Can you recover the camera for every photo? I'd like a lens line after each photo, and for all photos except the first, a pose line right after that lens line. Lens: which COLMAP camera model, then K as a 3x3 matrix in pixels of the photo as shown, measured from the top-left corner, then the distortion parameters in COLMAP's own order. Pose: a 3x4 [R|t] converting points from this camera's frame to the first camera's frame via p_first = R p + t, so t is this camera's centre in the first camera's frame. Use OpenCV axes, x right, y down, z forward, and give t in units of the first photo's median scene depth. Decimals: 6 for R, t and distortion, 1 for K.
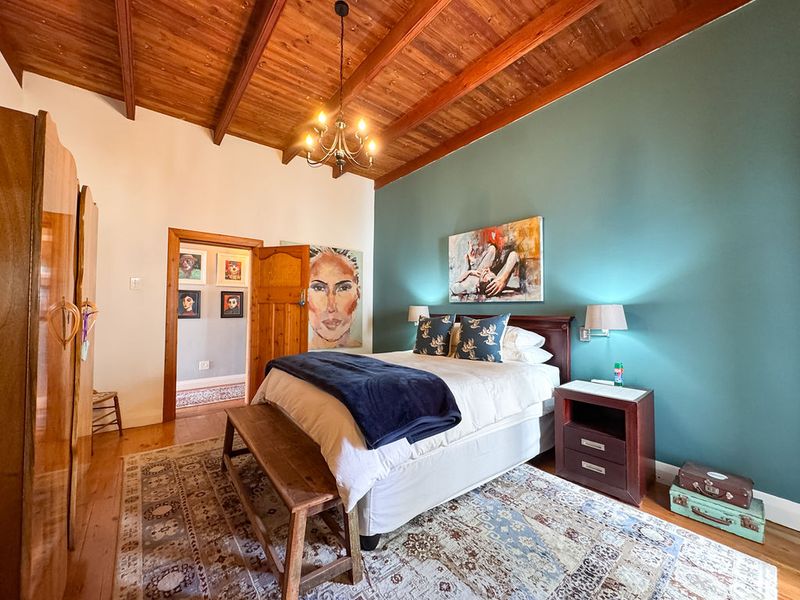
lens RADIAL K [[320.6, 0, 396.8], [0, 320.6, 299.6], [0, 0, 1]] dist [-0.003136, 0.000186]
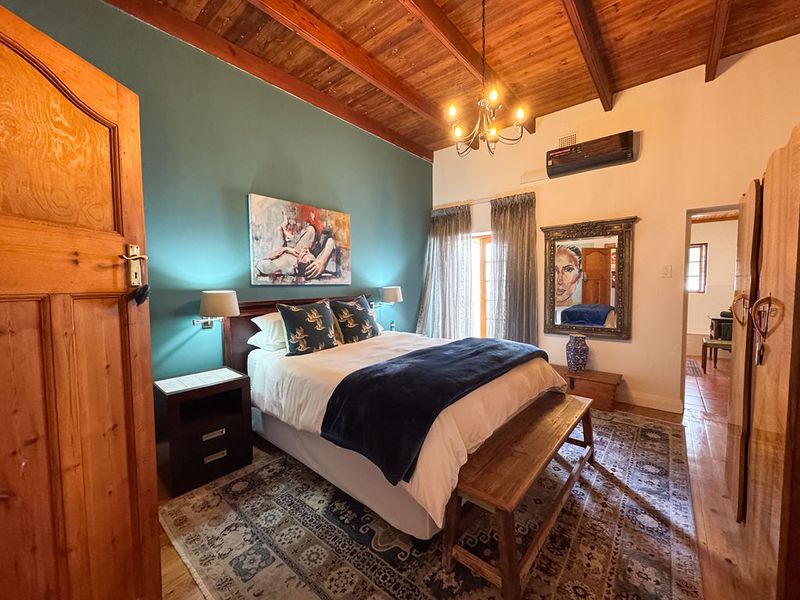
lens RADIAL K [[320.6, 0, 397.5], [0, 320.6, 300.2], [0, 0, 1]] dist [-0.003136, 0.000186]
pose [[-0.198273, -0.059707, 0.978327, -0.713258], [-0.024746, 0.998130, 0.055901, -0.006550], [-0.979834, -0.013126, -0.199379, 0.938994]]
